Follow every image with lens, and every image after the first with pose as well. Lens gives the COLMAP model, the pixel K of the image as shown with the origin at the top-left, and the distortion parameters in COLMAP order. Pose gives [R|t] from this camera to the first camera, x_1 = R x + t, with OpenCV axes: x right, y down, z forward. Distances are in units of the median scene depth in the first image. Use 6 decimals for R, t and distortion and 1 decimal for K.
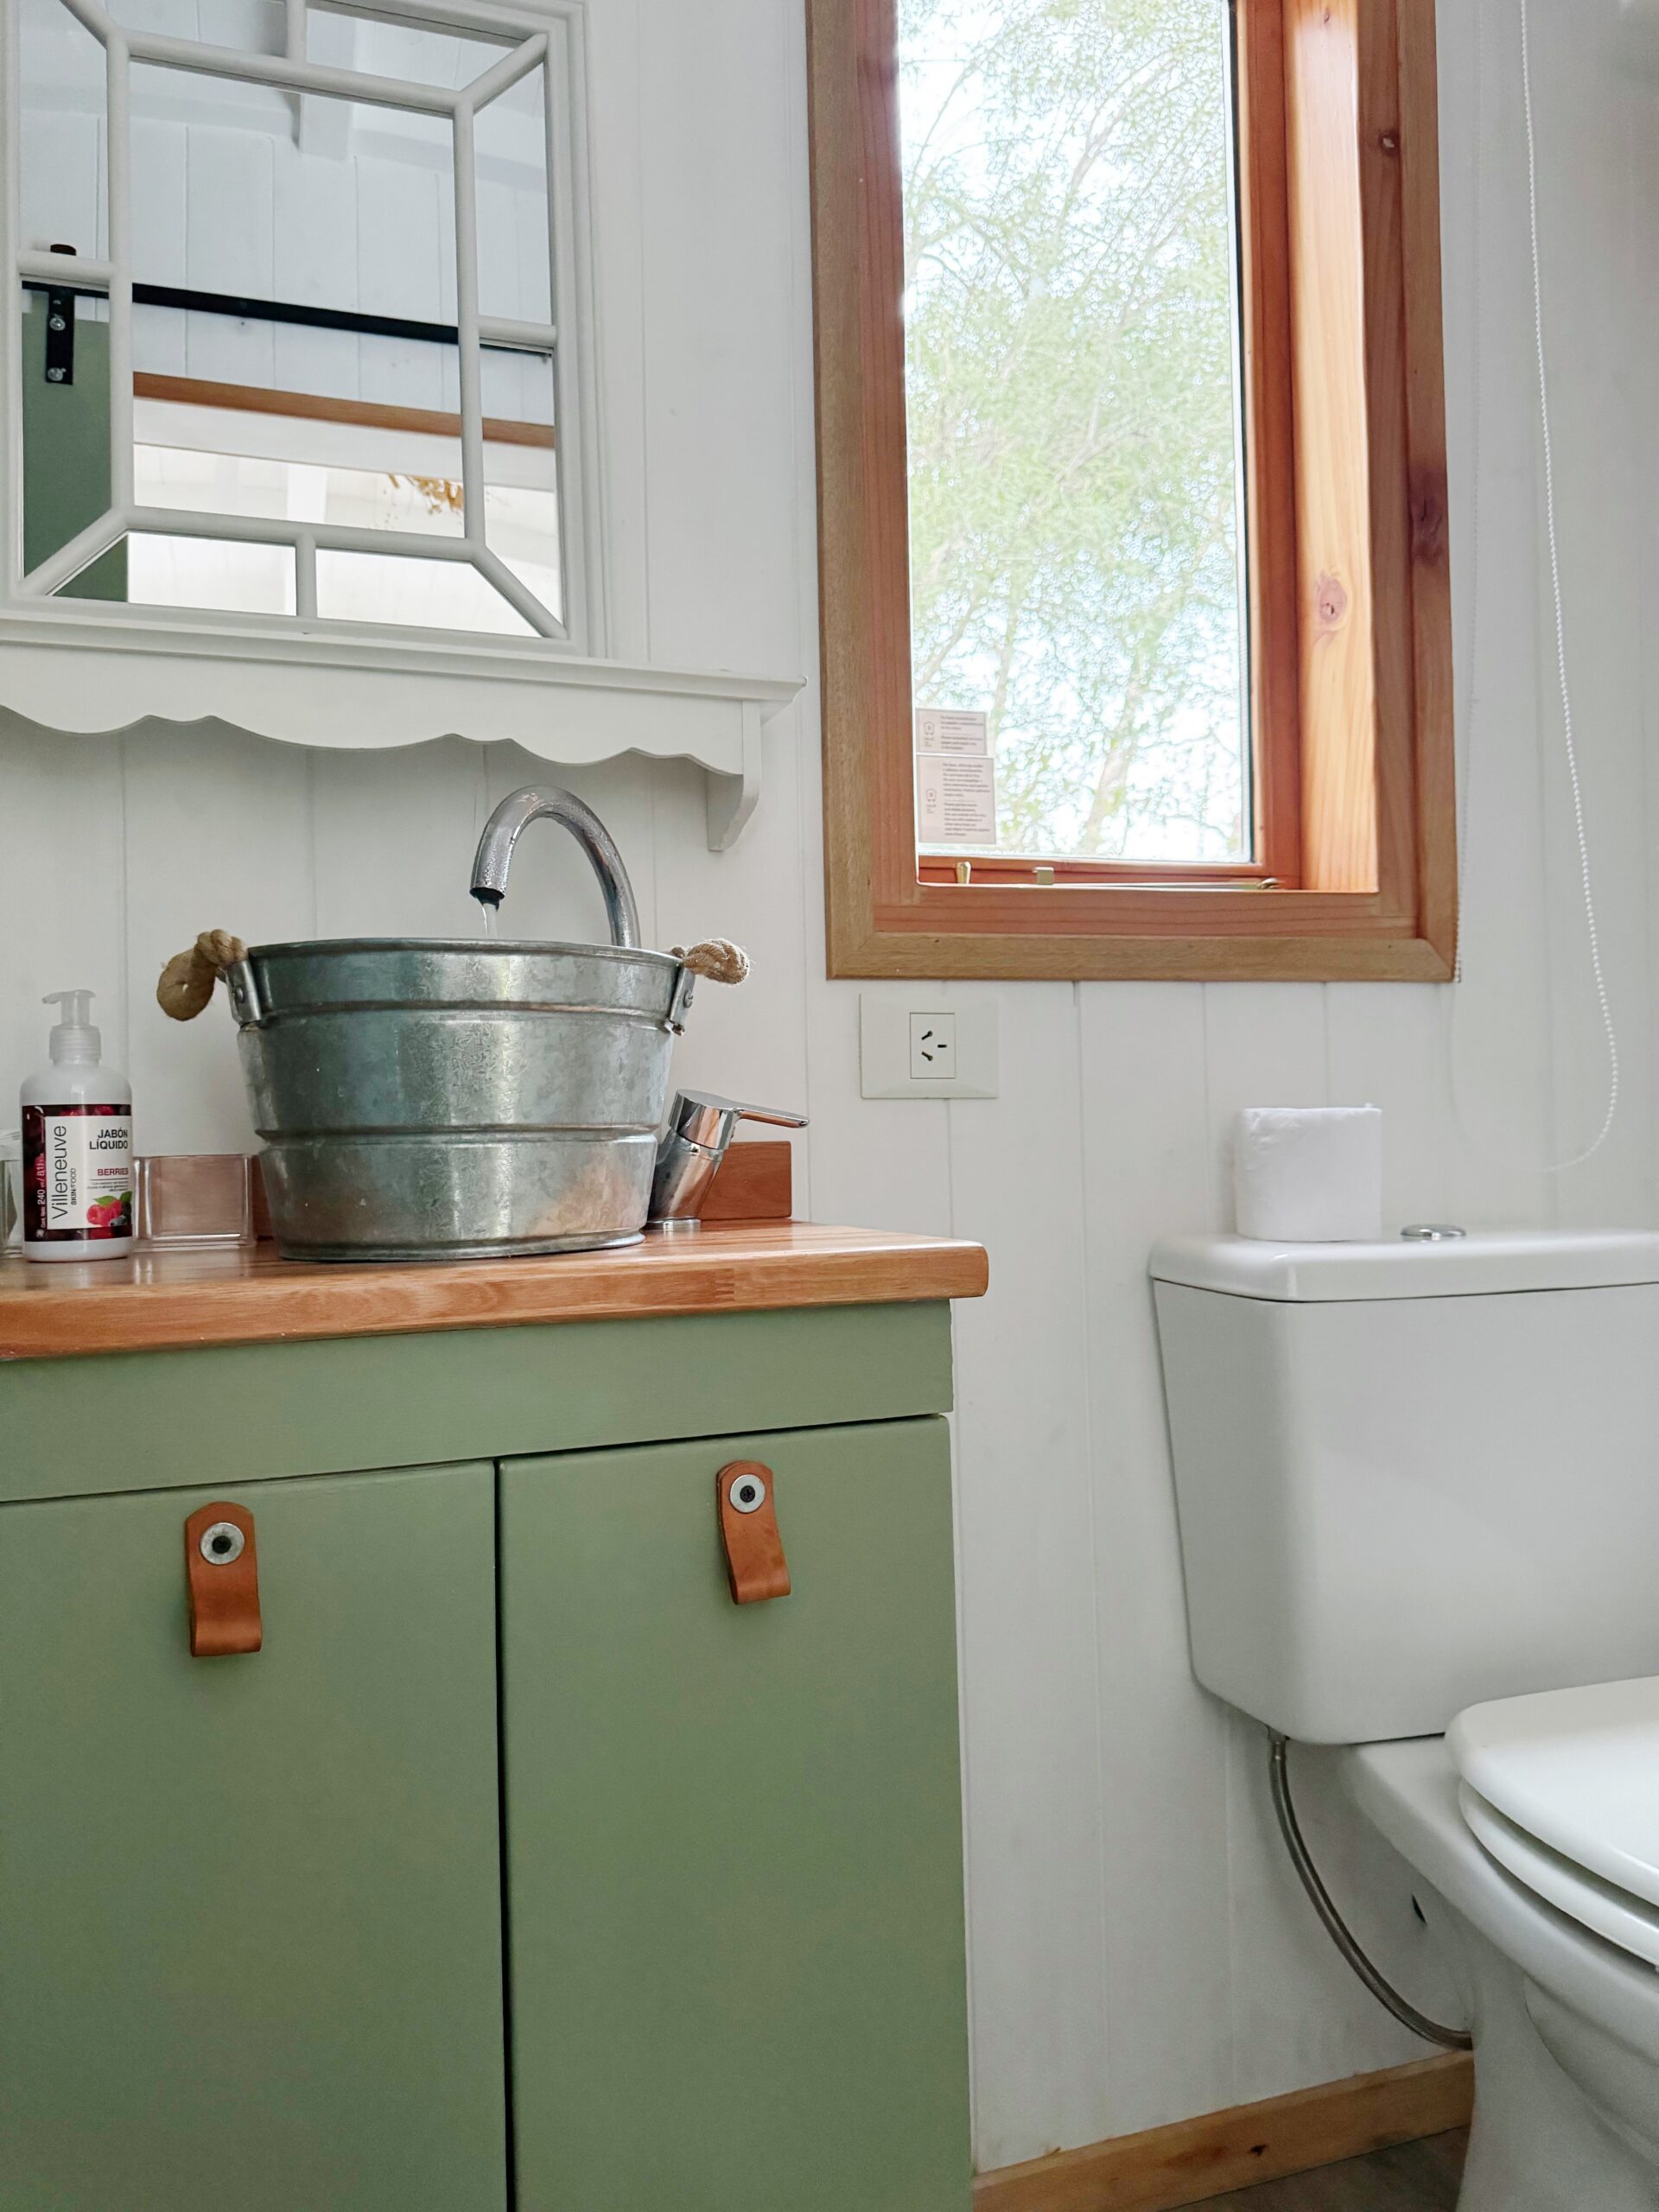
lens RADIAL K [[1566.8, 0, 836.2], [0, 1566.8, 1088.7], [0, 0, 1]] dist [0.042710, -0.052303]
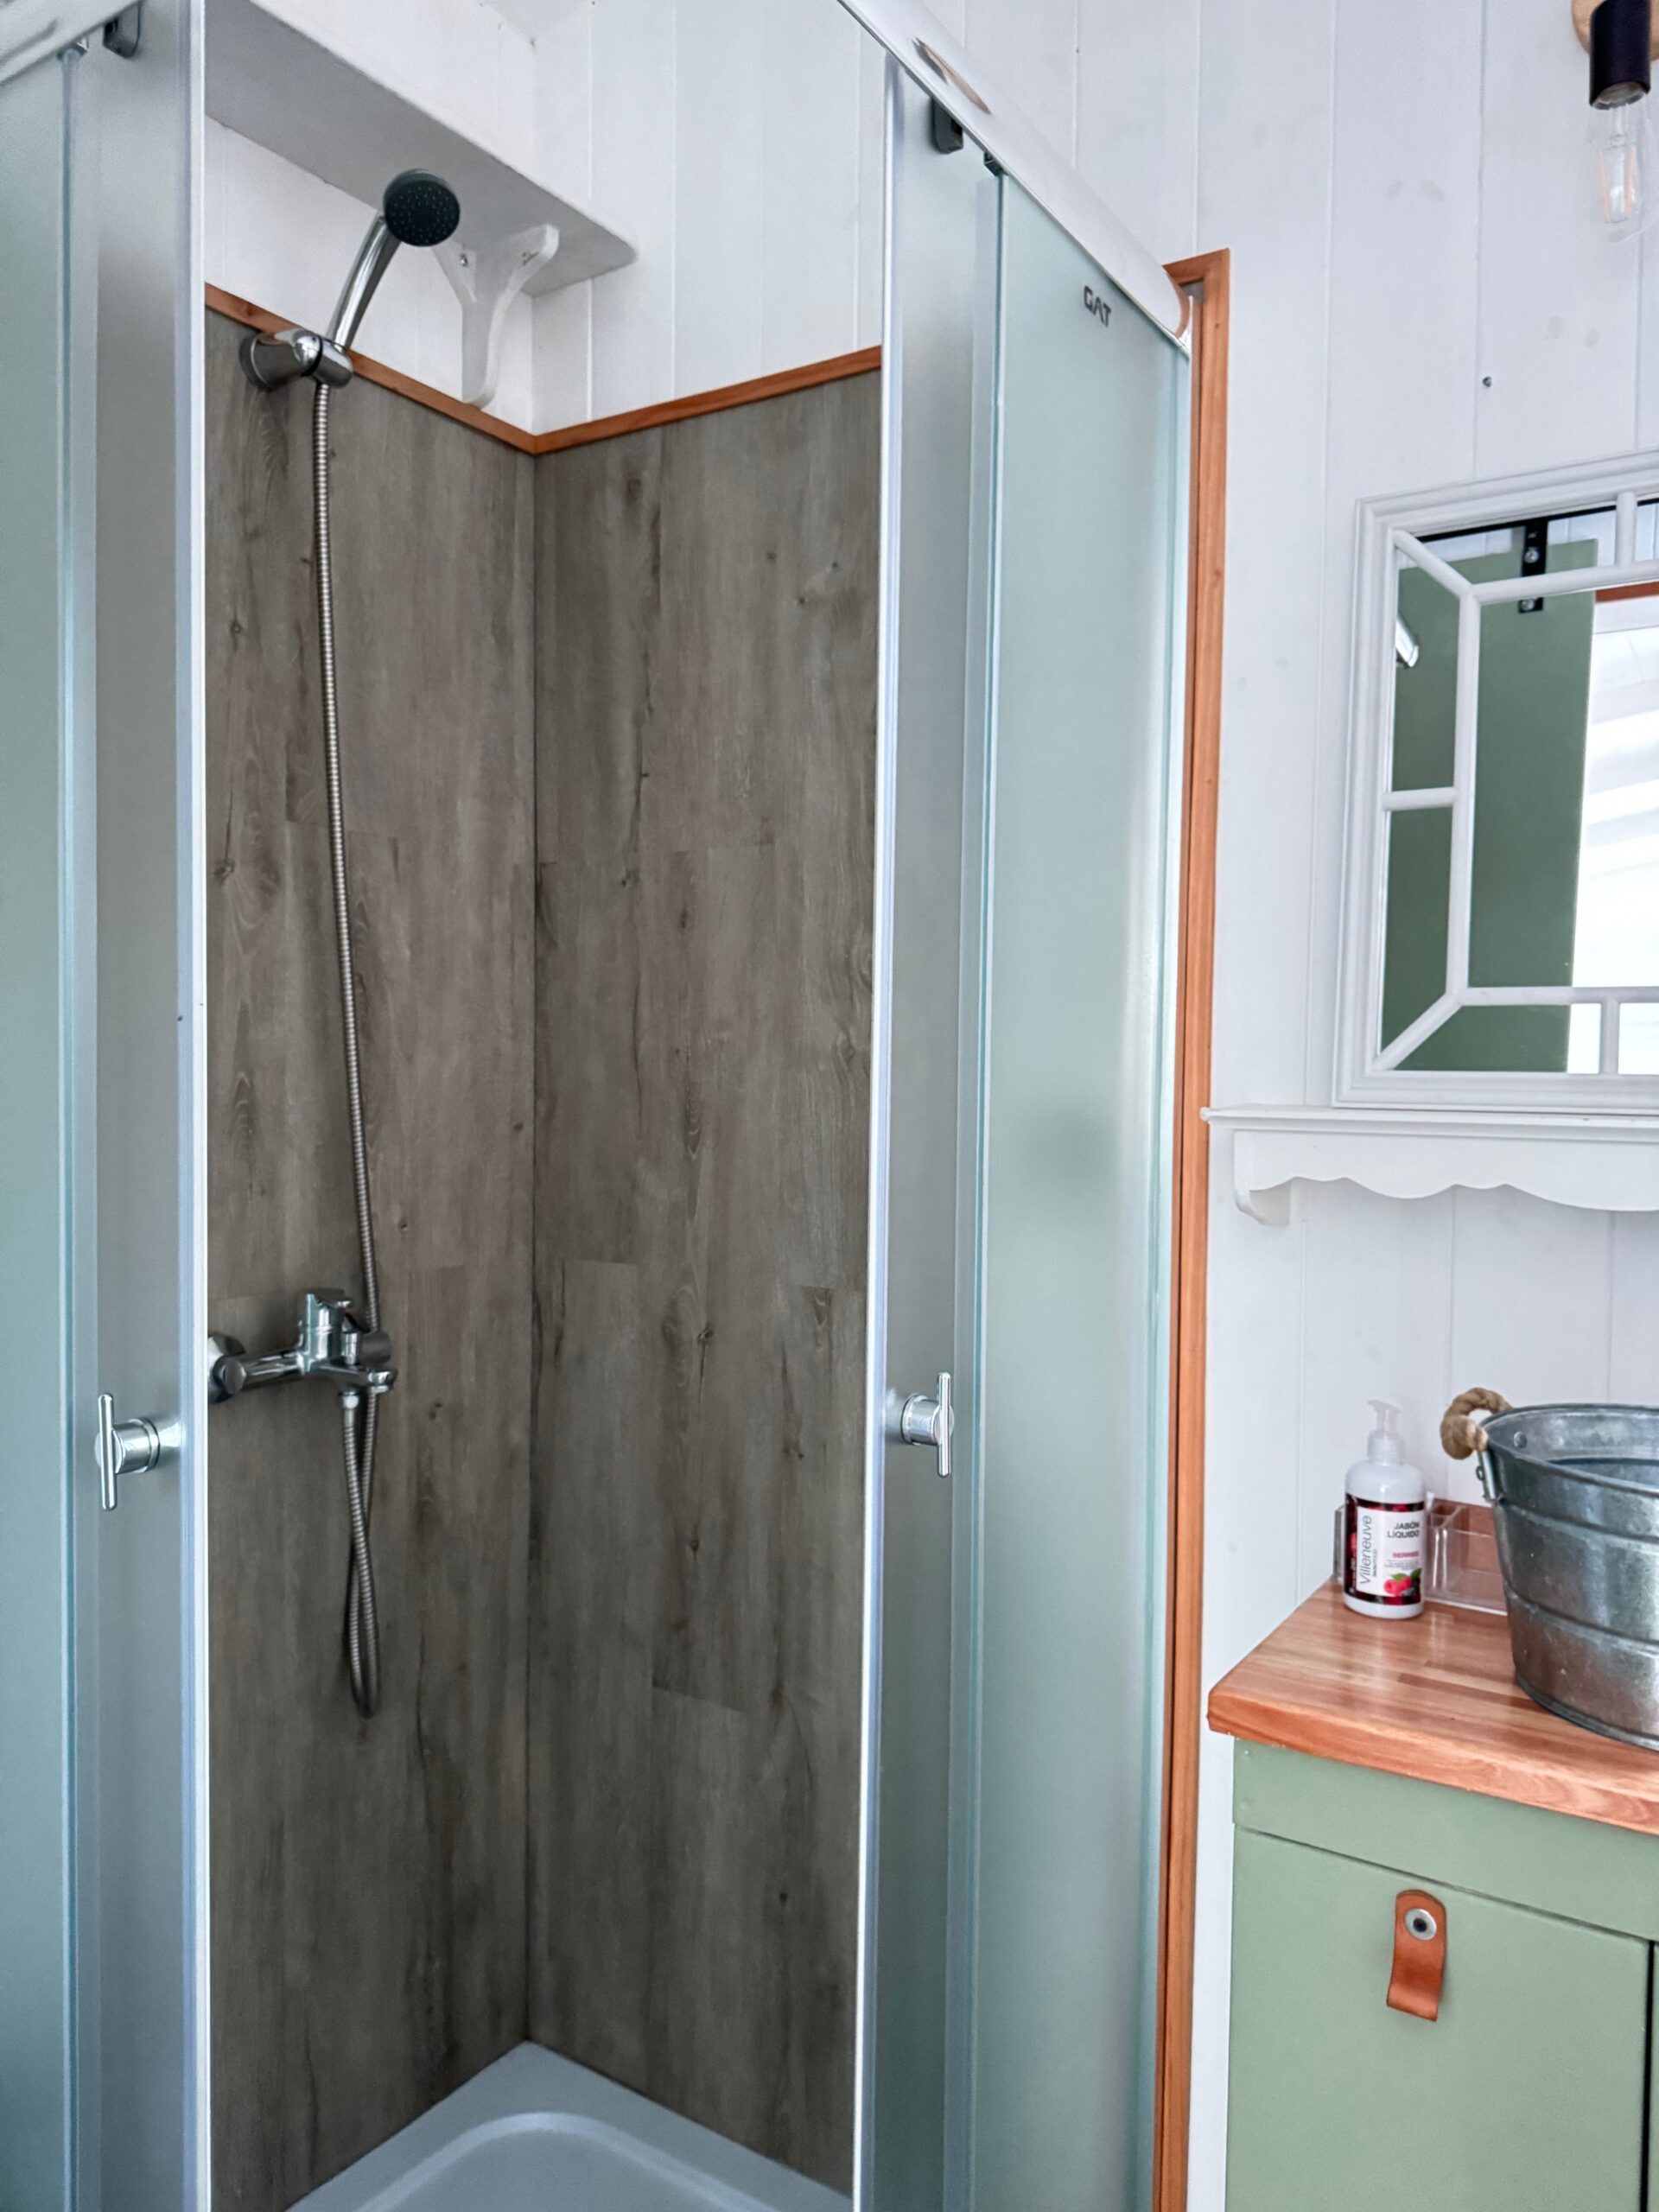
lens RADIAL K [[1566.8, 0, 826.6], [0, 1566.8, 1119.4], [0, 0, 1]] dist [0.042710, -0.052303]
pose [[0.607083, 0.045136, -0.793355, 0.271935], [-0.018225, 0.998914, 0.042885, -0.354922], [0.794429, -0.011576, 0.607246, -0.172441]]
